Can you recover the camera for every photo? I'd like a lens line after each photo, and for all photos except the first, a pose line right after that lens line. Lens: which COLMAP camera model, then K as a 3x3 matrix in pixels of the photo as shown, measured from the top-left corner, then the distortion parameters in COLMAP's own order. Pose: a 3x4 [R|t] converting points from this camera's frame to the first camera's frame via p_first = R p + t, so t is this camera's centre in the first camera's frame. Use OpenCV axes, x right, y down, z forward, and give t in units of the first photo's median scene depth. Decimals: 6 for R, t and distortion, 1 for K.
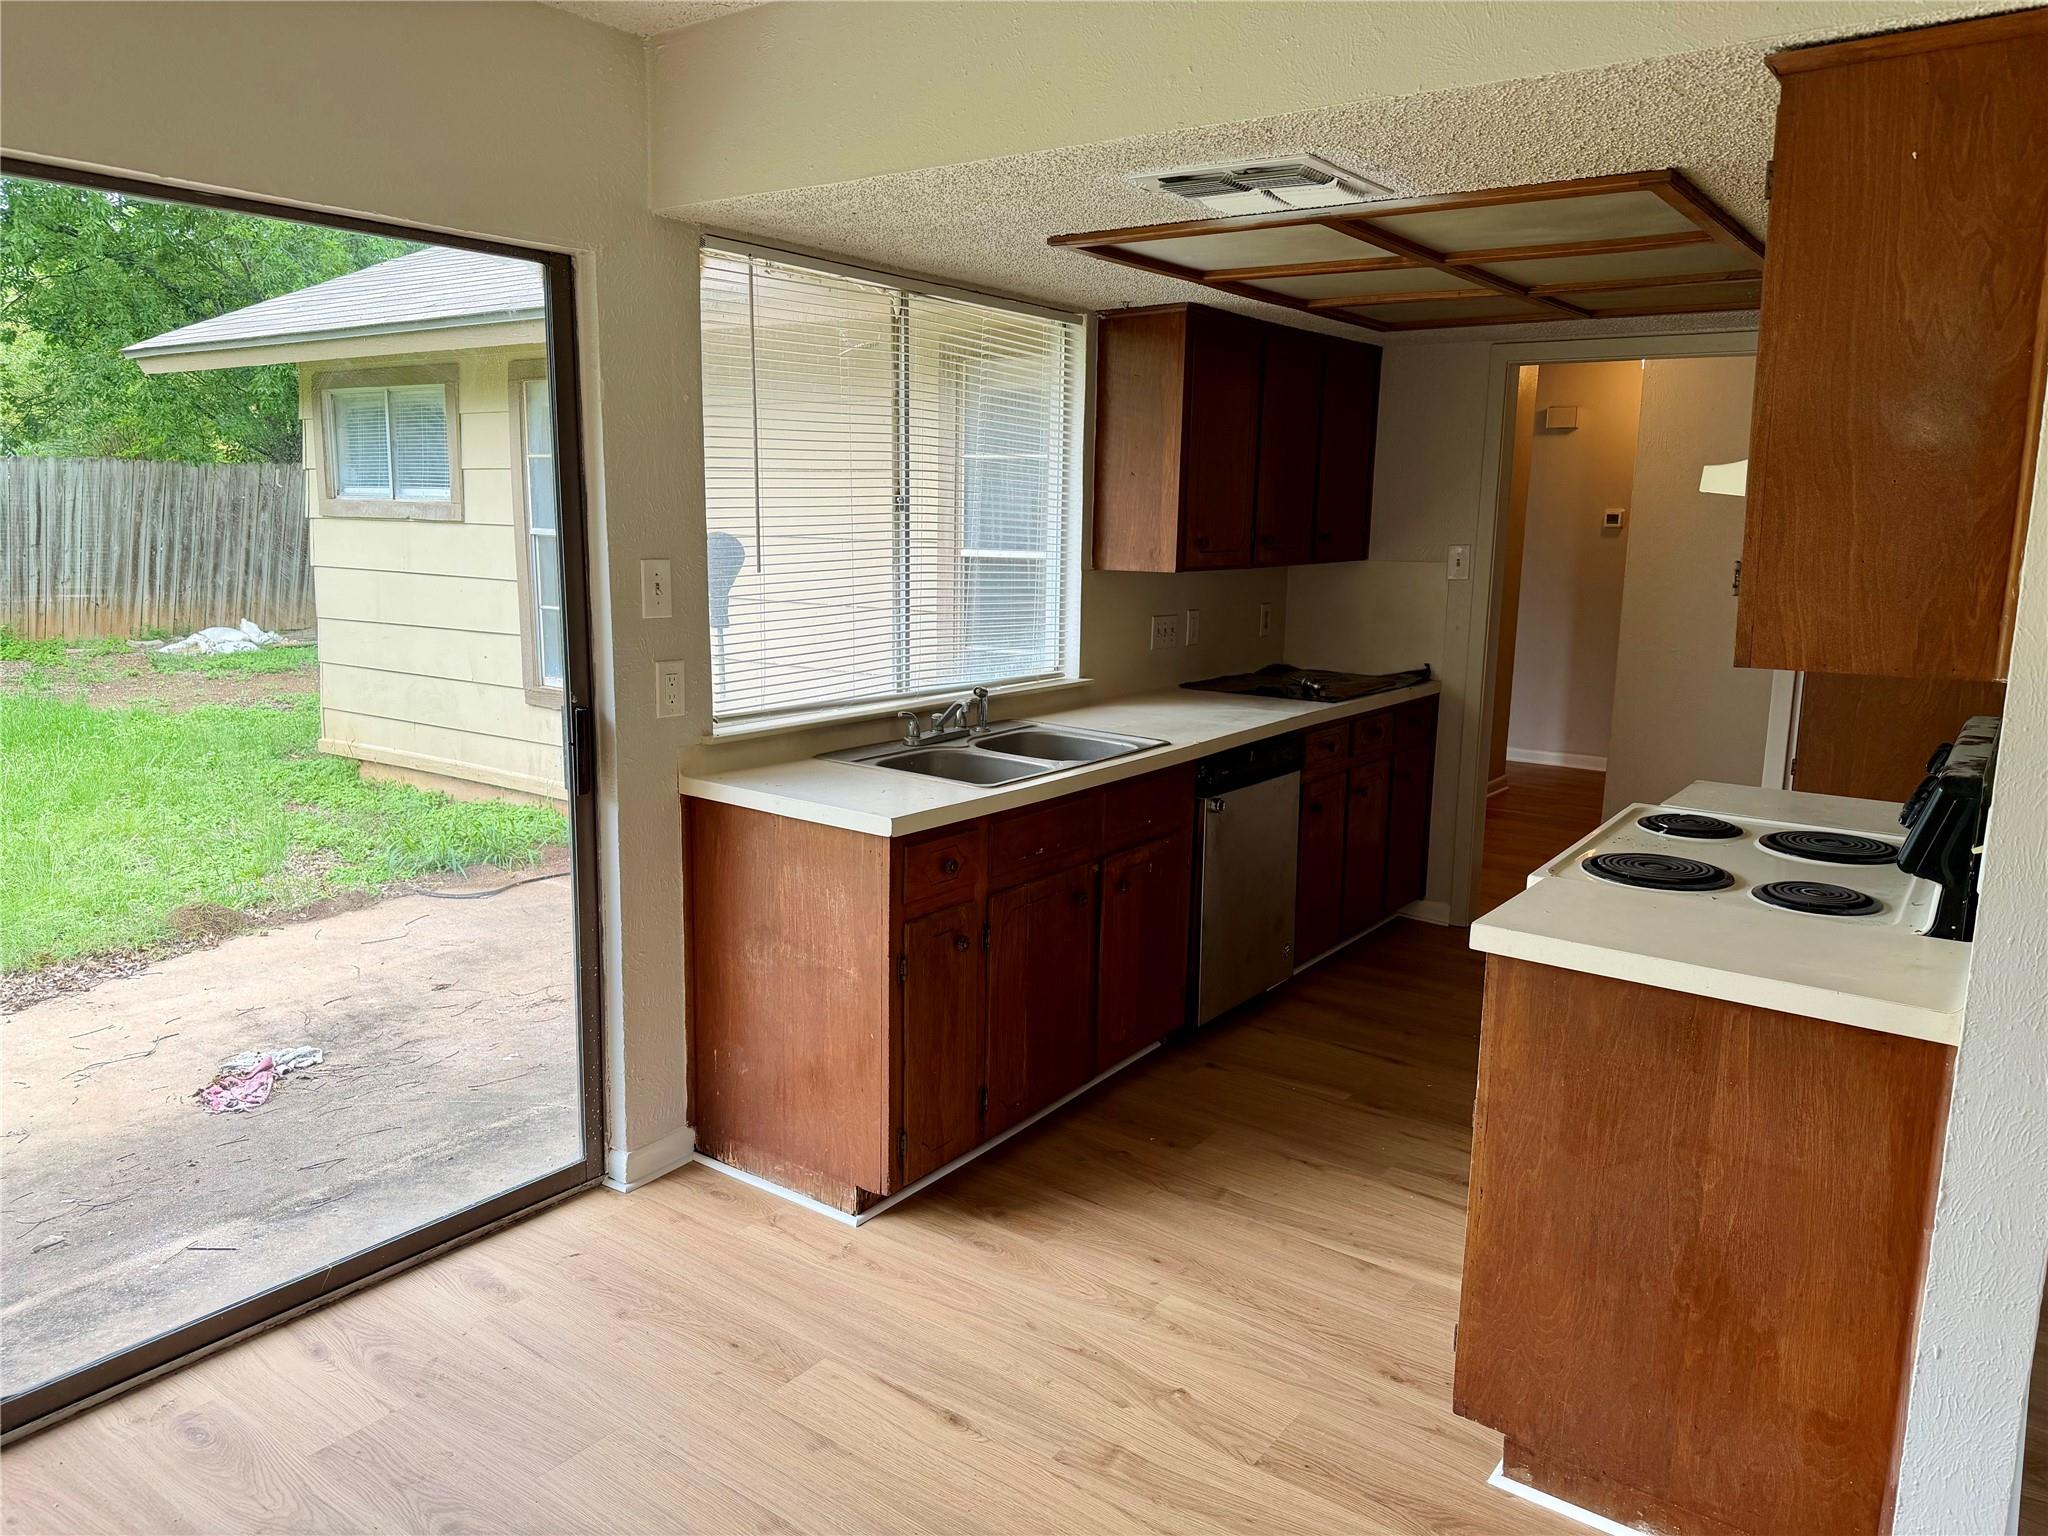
lens RADIAL K [[1423.6, 0, 1024.0], [0, 1423.6, 768.0], [0, 0, 1]] dist [0.107108, -0.149295]
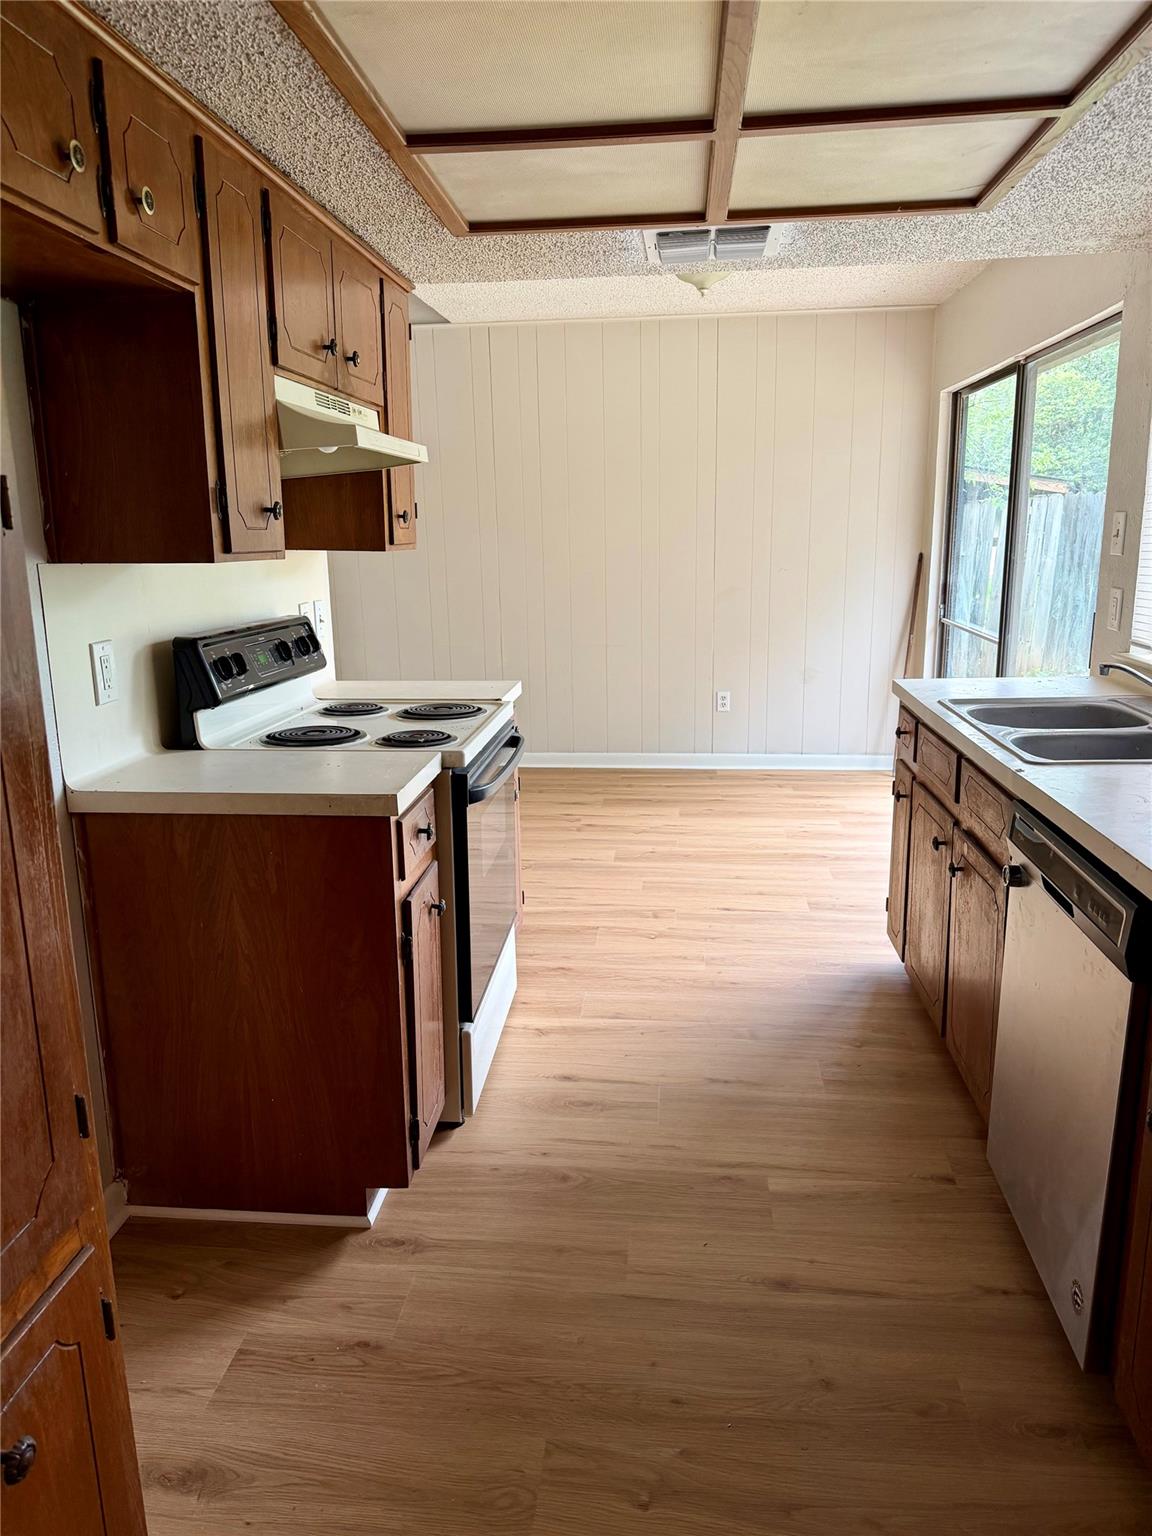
lens RADIAL K [[1067.7, 0, 576.0], [0, 1067.7, 768.0], [0, 0, 1]] dist [0.107108, -0.149295]
pose [[-0.862576, 0.107694, -0.494333, 0.798887], [-0.090483, 0.928490, 0.360165, -0.268420], [0.497771, 0.355398, -0.791149, 1.801822]]
